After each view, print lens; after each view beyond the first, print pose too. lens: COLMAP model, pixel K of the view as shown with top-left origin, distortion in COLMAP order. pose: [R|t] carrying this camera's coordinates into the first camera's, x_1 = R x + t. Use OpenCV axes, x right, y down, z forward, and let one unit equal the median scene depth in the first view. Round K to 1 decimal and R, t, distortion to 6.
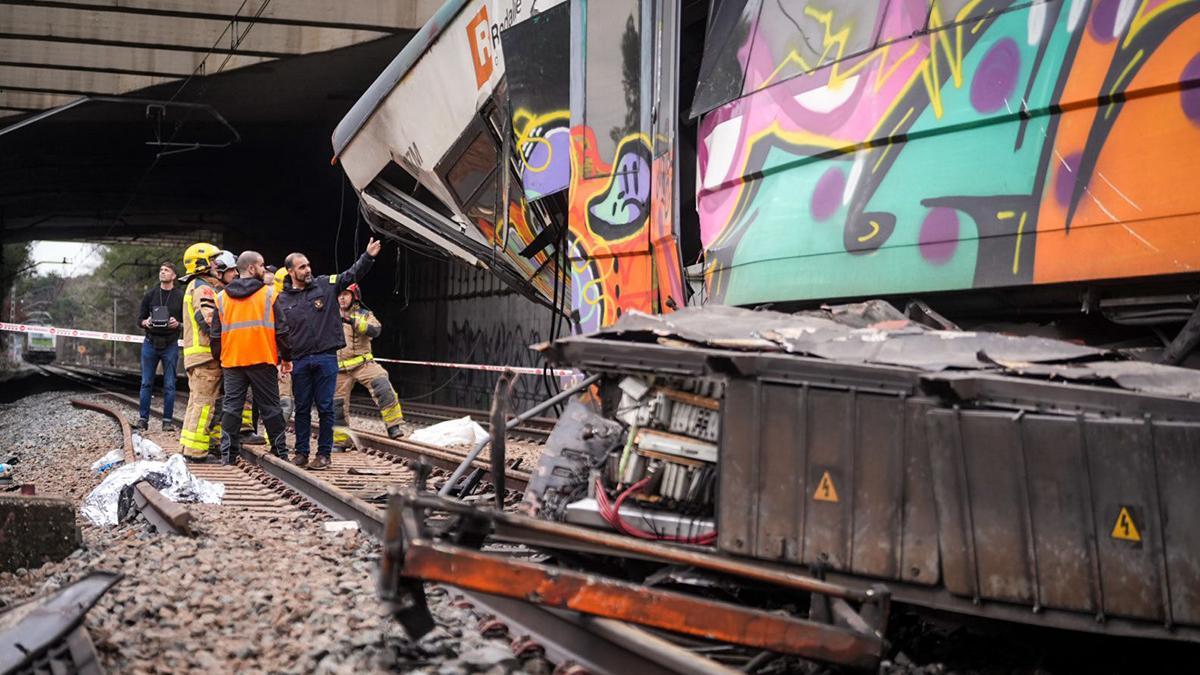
lens RADIAL K [[2456.8, 0, 652.9], [0, 2456.8, 392.7], [0, 0, 1]] dist [-0.018724, 0.056968]
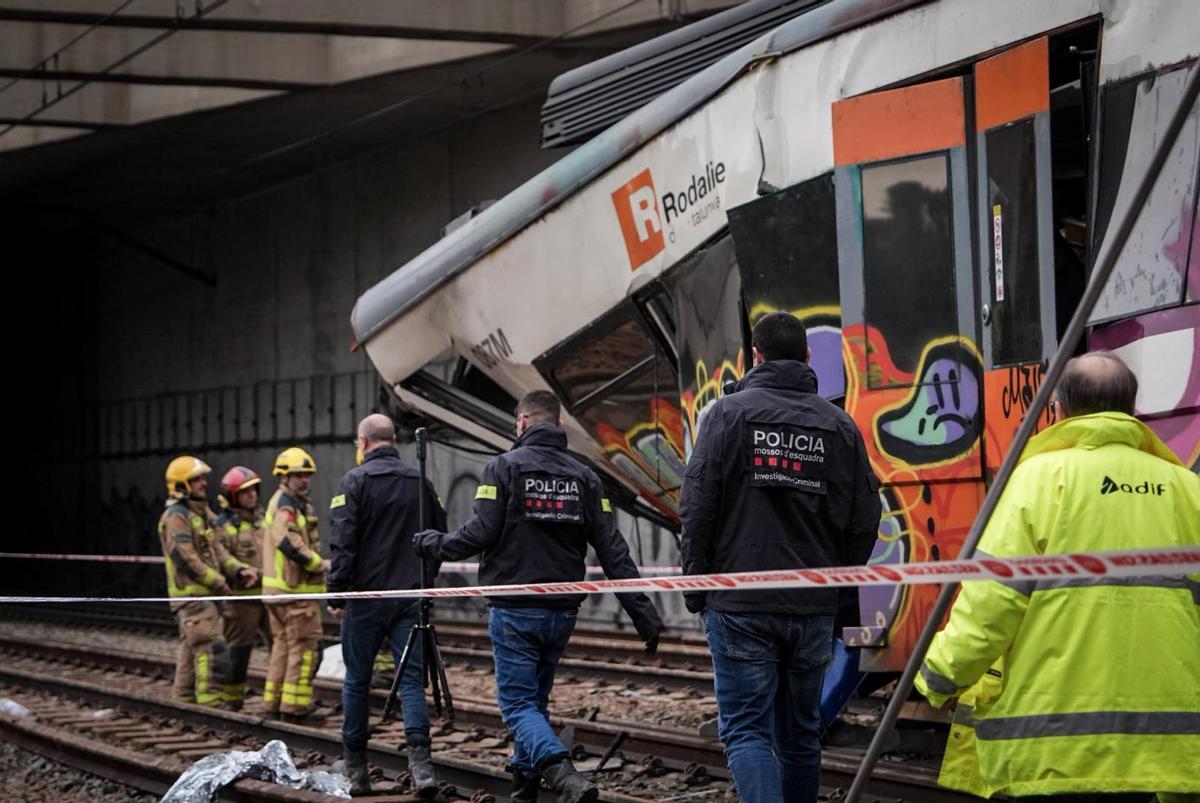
lens RADIAL K [[3158.3, 0, 600.0], [0, 3158.3, 401.5], [0, 0, 1]] dist [0.239987, 0.237635]
pose [[0.991048, -0.046182, 0.125260, -0.259996], [0.051344, 0.997947, -0.038295, -0.048446], [-0.123234, 0.044384, 0.991385, -0.046360]]
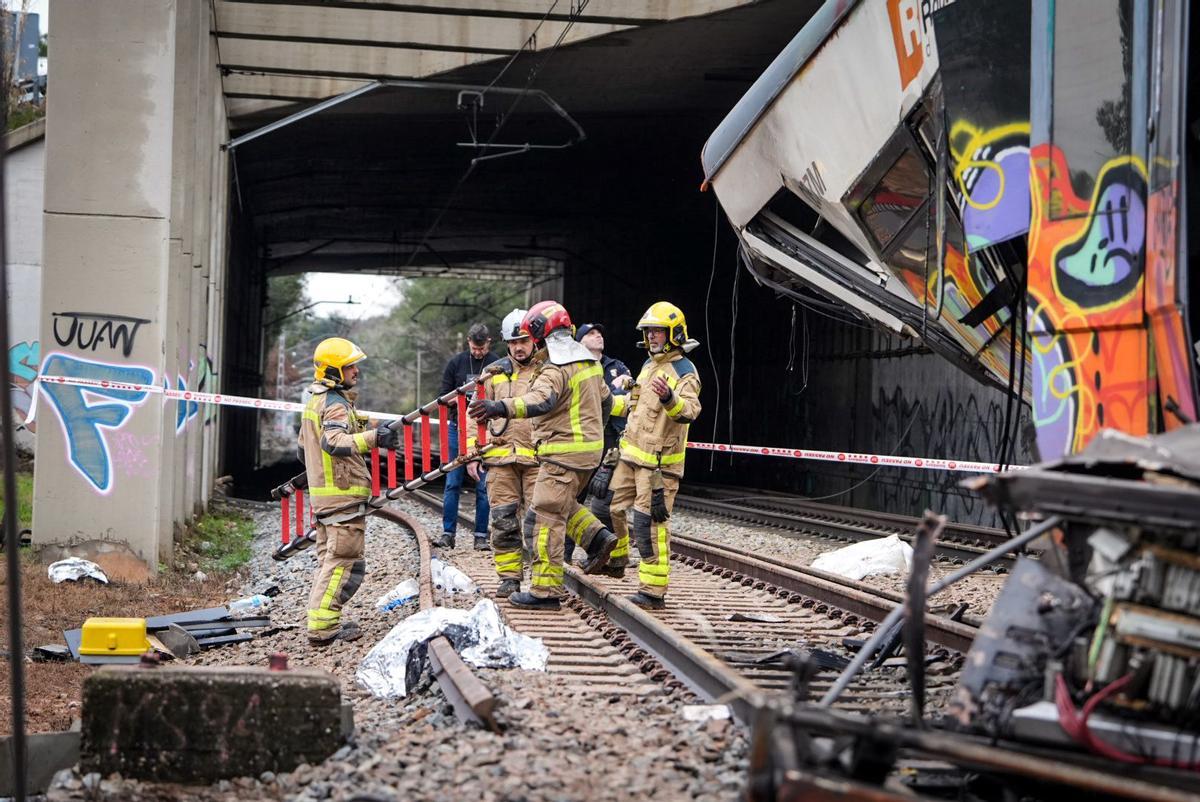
lens RADIAL K [[3446.6, 0, 600.0], [0, 3446.6, 401.0], [0, 0, 1]] dist [0.191567, 0.595744]
pose [[0.986704, -0.001706, -0.162520, 0.005995], [-0.001946, 0.999749, -0.022305, -0.013071], [0.162517, 0.022325, 0.986453, -0.000298]]
